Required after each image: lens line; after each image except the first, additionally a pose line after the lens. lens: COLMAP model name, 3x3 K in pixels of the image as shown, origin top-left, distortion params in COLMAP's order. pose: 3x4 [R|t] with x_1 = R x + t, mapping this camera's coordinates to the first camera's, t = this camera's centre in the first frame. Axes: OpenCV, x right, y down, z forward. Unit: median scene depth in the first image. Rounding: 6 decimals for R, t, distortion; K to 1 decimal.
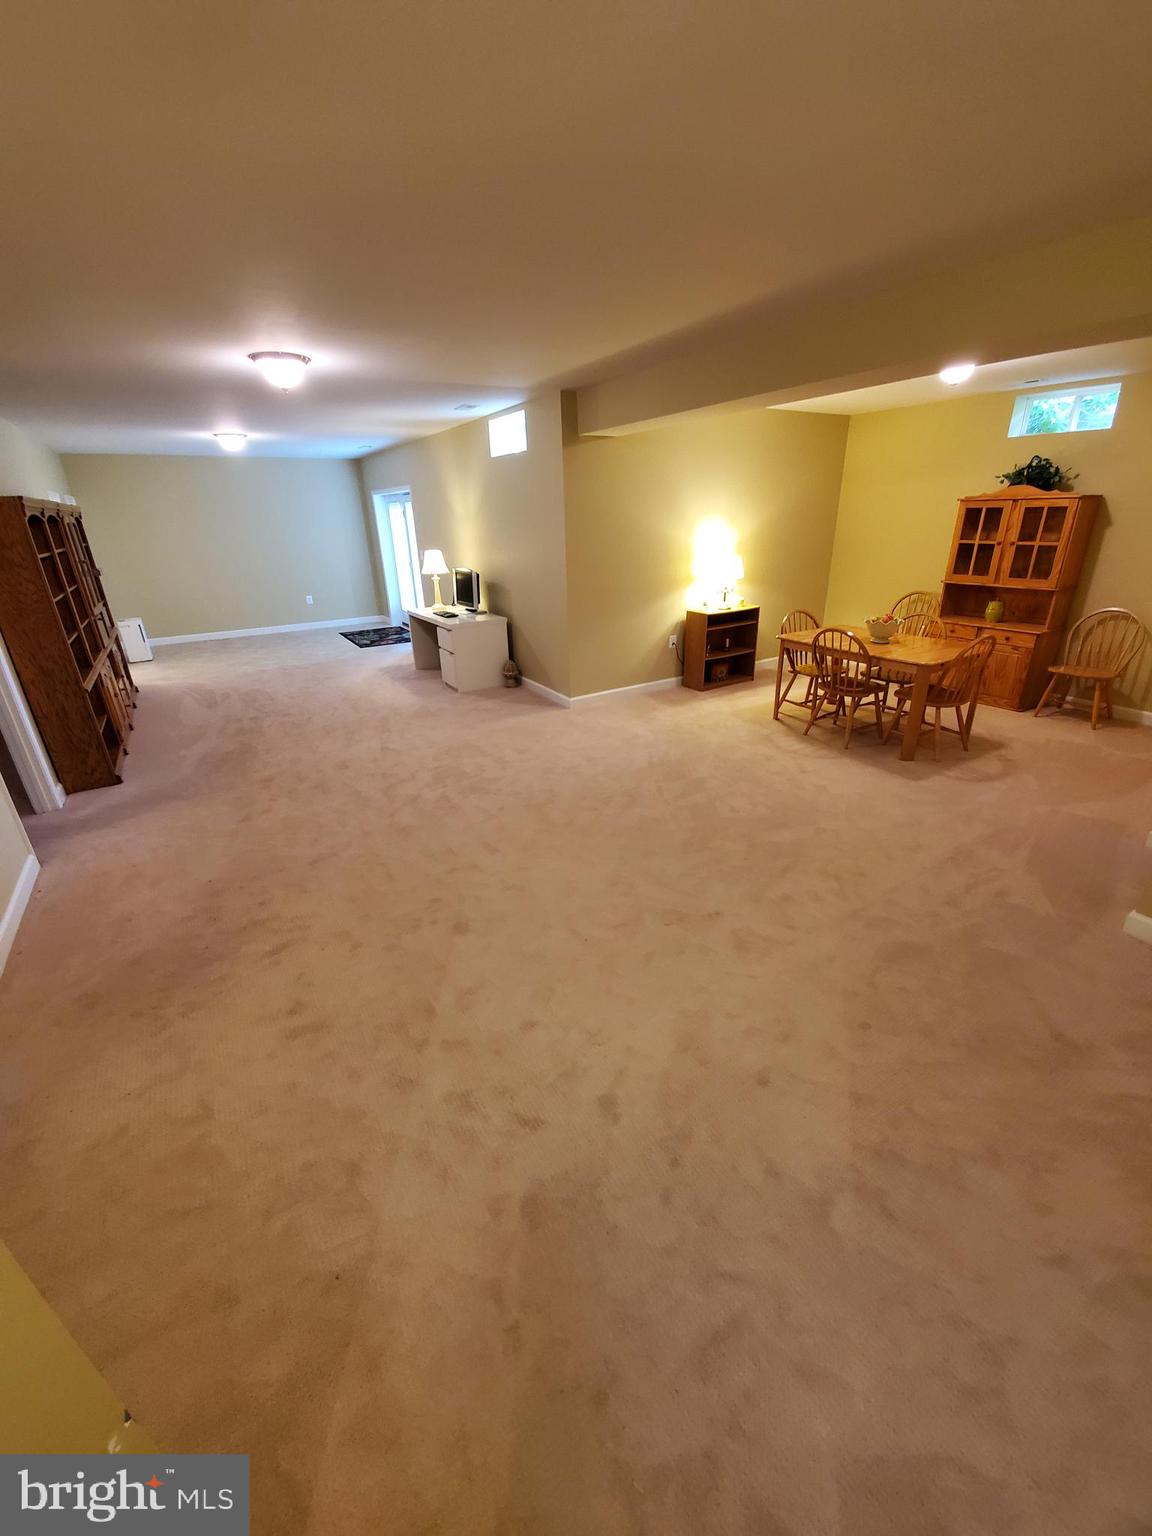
lens RADIAL K [[607.7, 0, 582.7], [0, 607.7, 770.6], [0, 0, 1]] dist [0.010892, -0.010991]
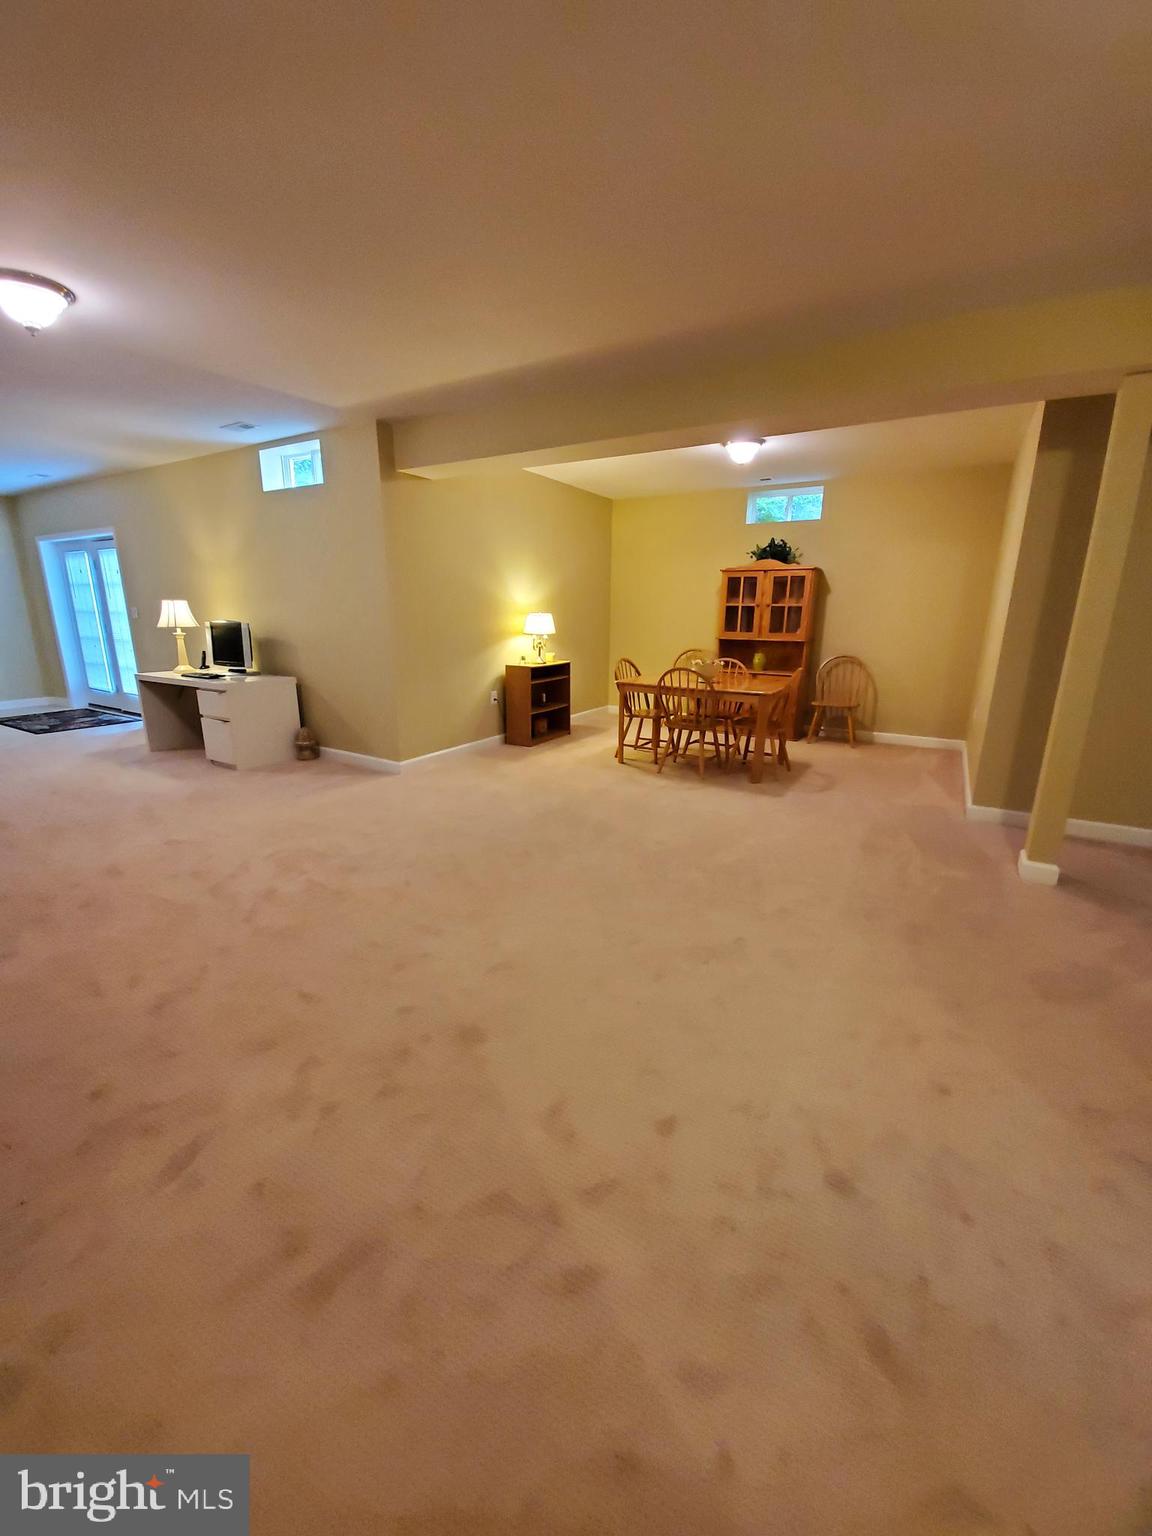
lens RADIAL K [[607.7, 0, 582.7], [0, 607.7, 770.6], [0, 0, 1]] dist [0.010892, -0.010991]
pose [[0.888381, -0.084847, 0.451199, -0.189797], [0.148863, 0.982913, -0.108267, 0.026426], [-0.434304, 0.163349, 0.885831, 0.133817]]
